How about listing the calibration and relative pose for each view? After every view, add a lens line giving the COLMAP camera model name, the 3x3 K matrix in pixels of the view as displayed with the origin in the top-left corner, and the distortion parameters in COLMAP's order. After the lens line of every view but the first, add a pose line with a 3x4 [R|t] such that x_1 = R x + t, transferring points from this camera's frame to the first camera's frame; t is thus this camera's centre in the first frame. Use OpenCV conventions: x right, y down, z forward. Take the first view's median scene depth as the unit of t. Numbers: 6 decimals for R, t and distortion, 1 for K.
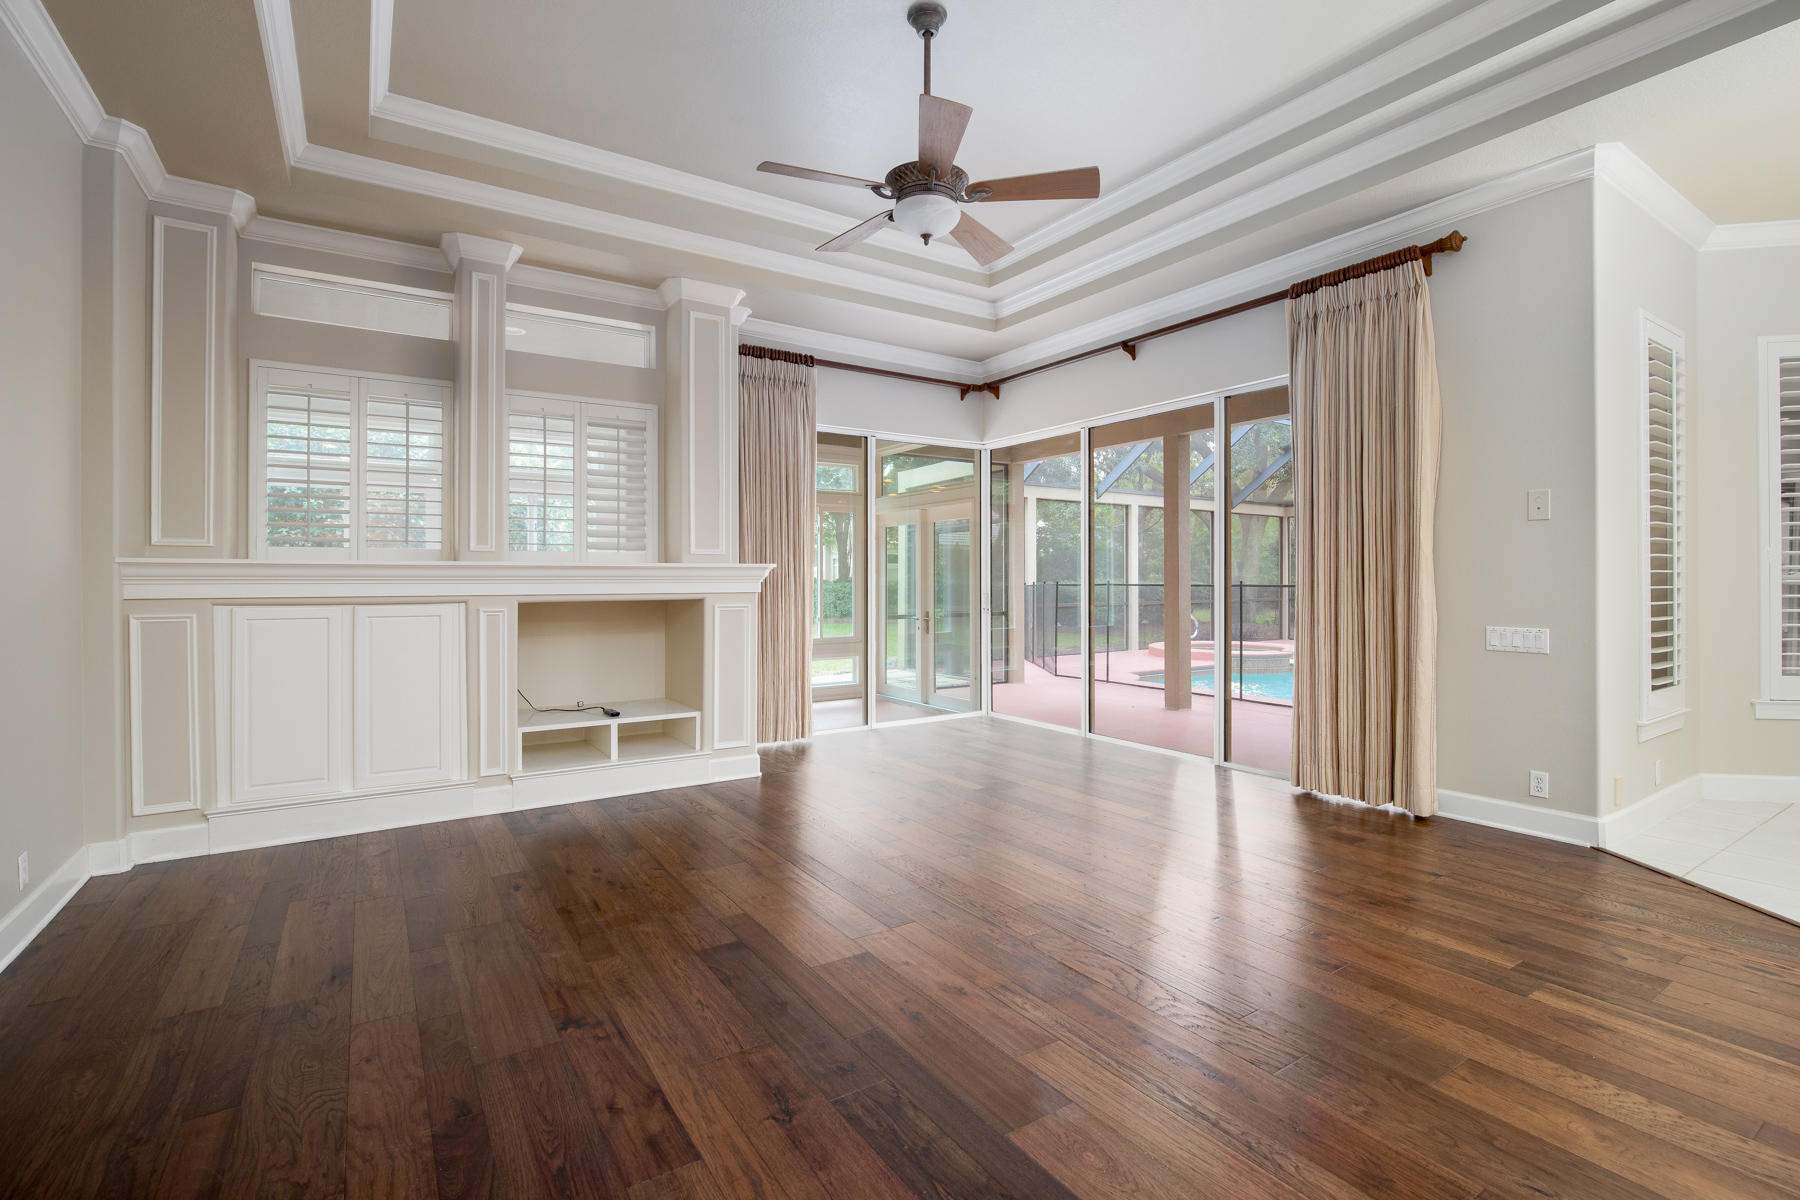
lens RADIAL K [[824.3, 0, 906.7], [0, 824.3, 590.7], [0, 0, 1]] dist [-0.019261, 0.001886]
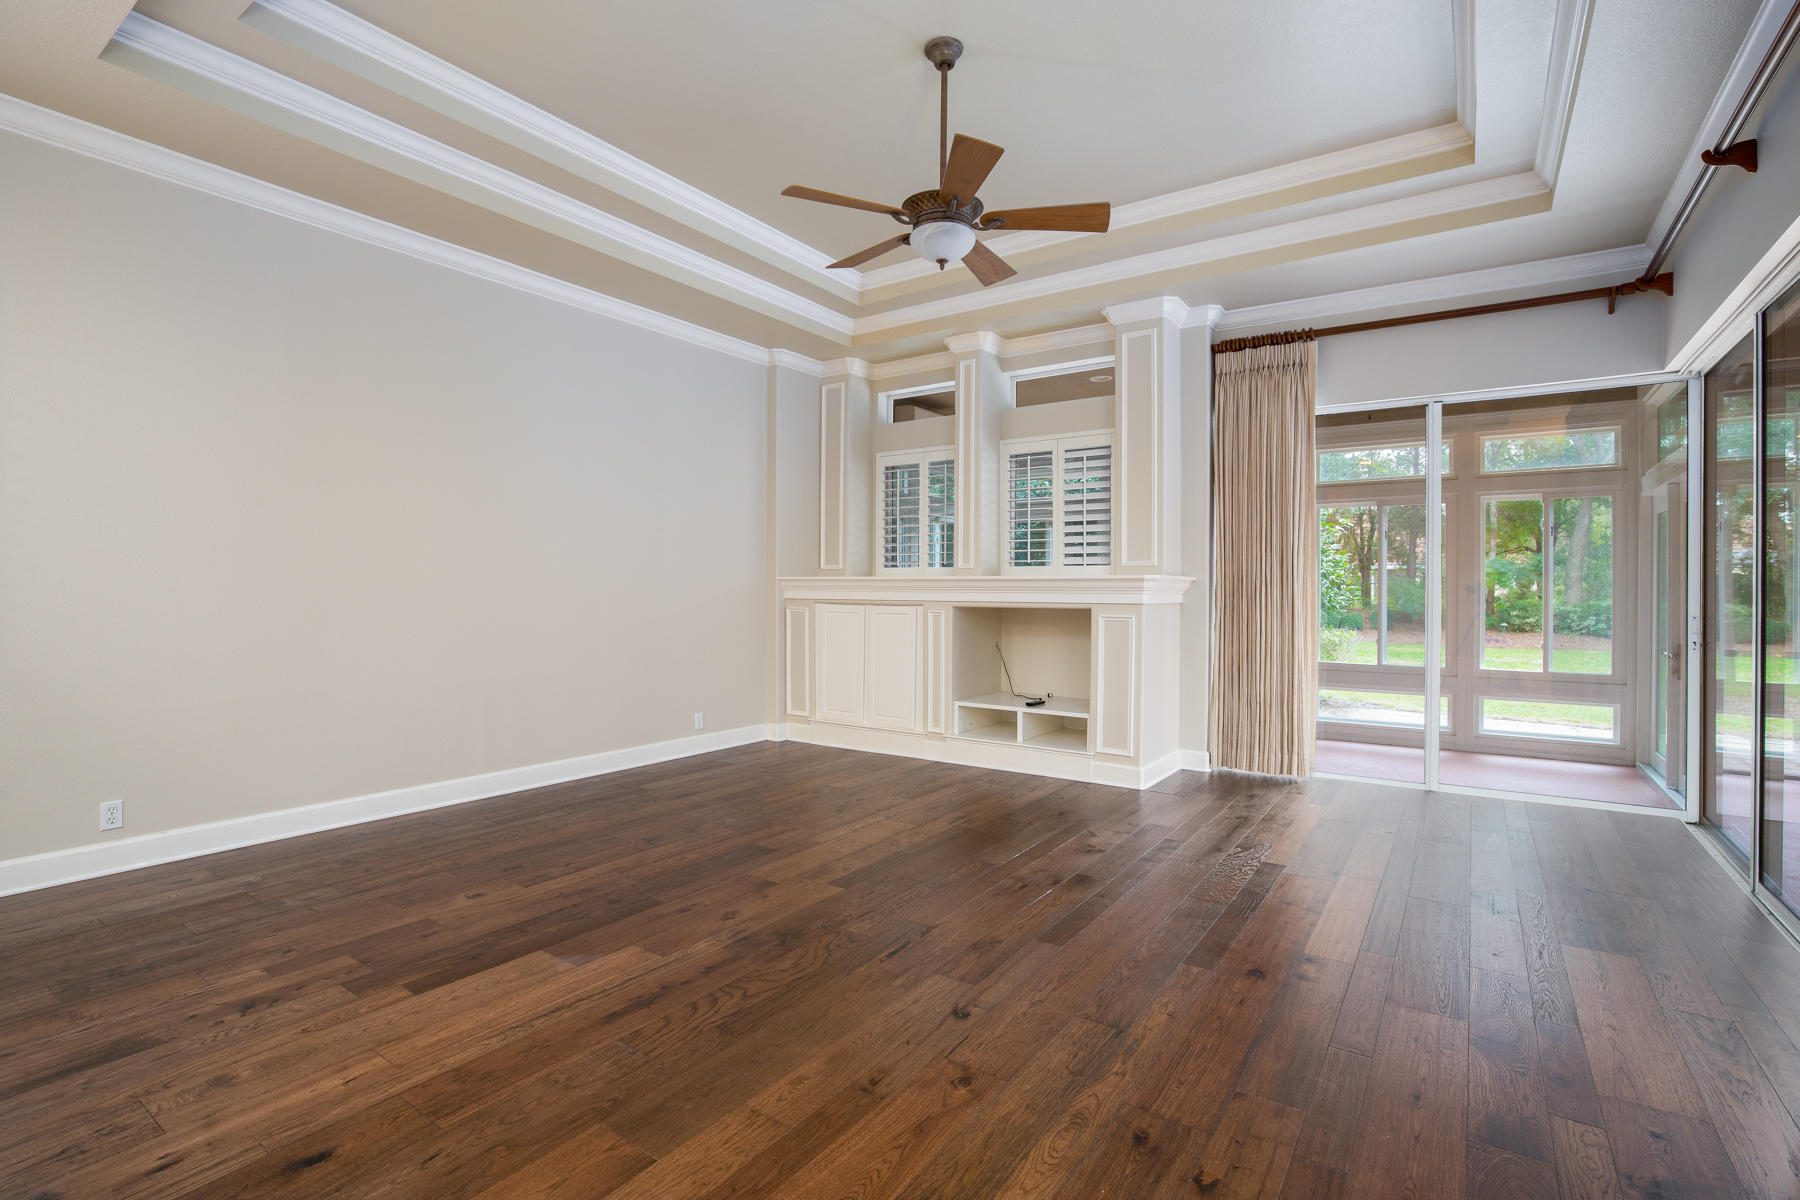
lens RADIAL K [[824.3, 0, 898.7], [0, 824.3, 589.4], [0, 0, 1]] dist [-0.019261, 0.001886]
pose [[0.373797, 0.005005, -0.927497, 0.825346], [-0.019108, 0.999815, -0.002306, -0.009460], [0.927314, 0.018585, 0.373823, 0.476451]]
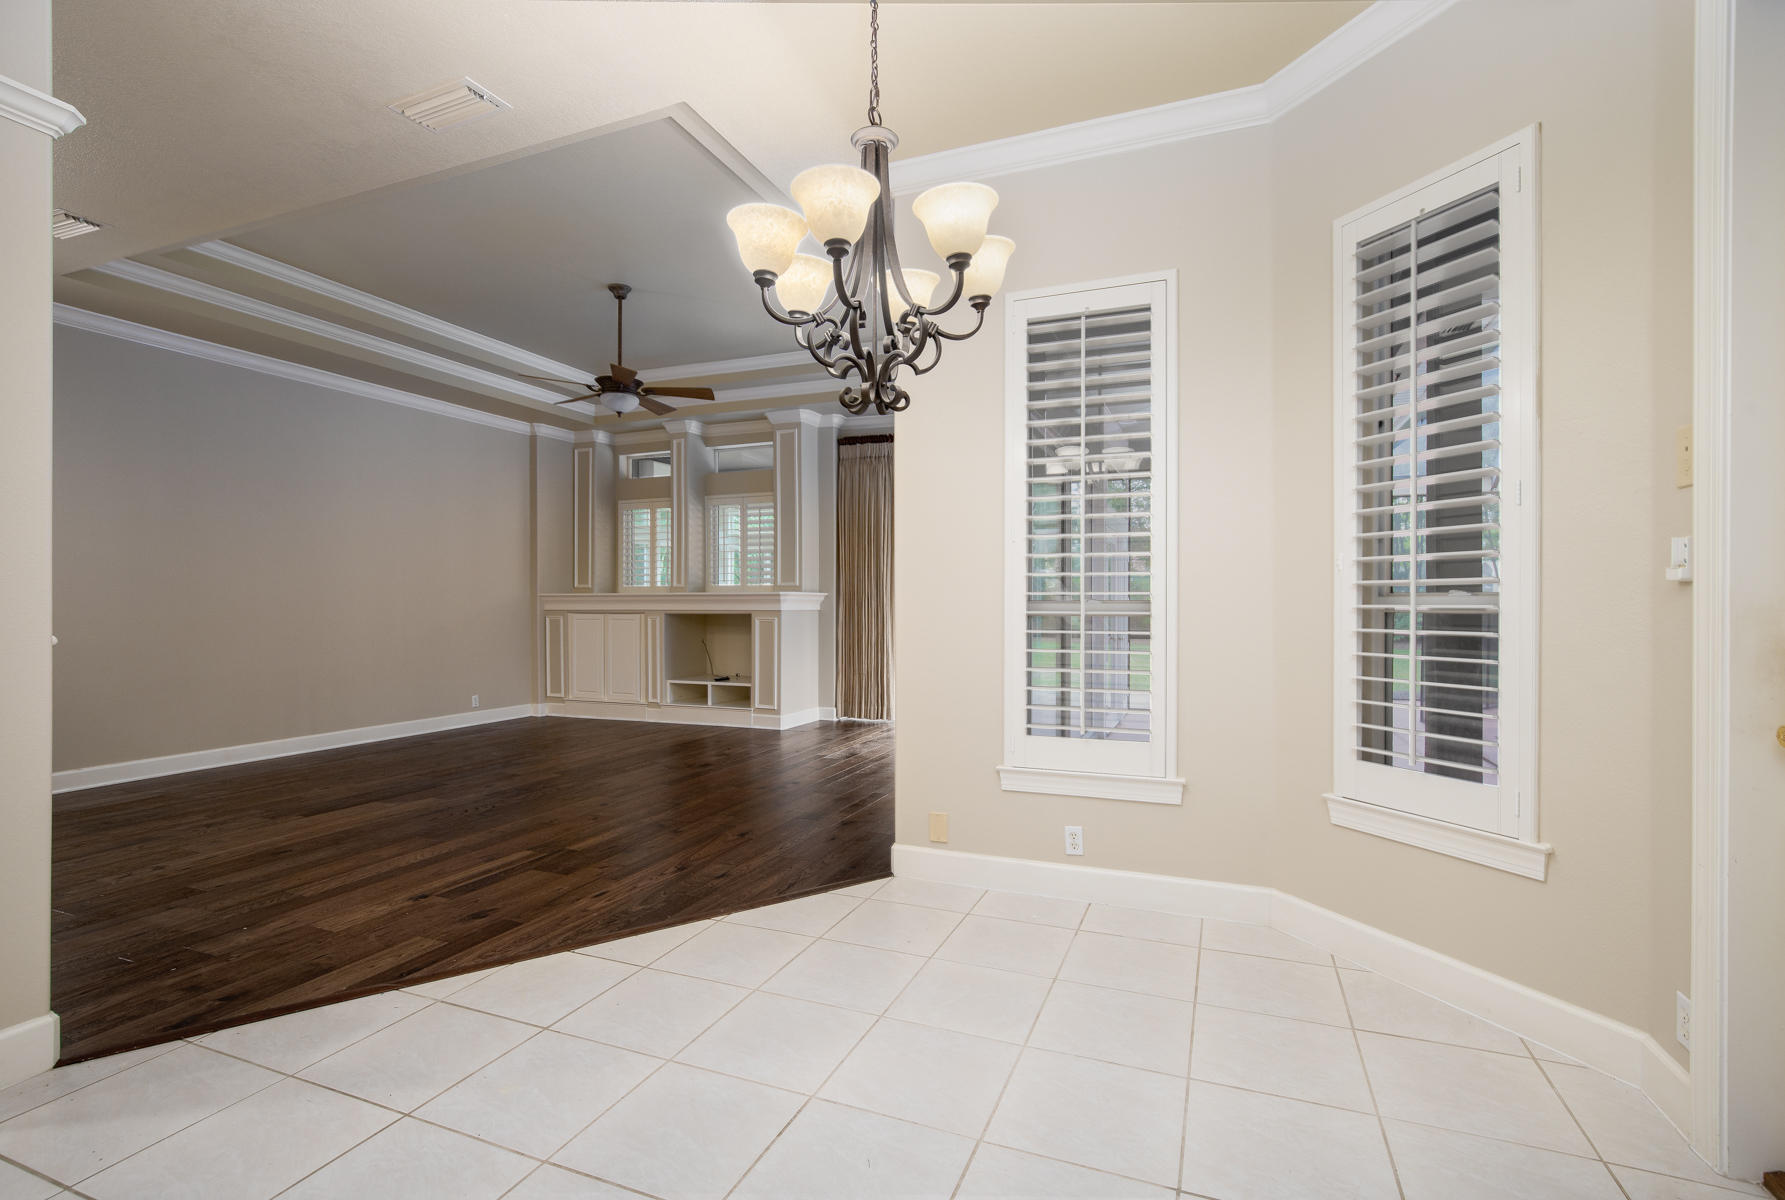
lens RADIAL K [[817.5, 0, 882.3], [0, 817.5, 604.5], [0, 0, 1]] dist [-0.019261, 0.001886]
pose [[0.563112, 0.003208, -0.826374, 1.559128], [-0.010413, 0.999941, -0.003214, -0.007638], [0.826315, 0.010415, 0.563112, 0.396667]]
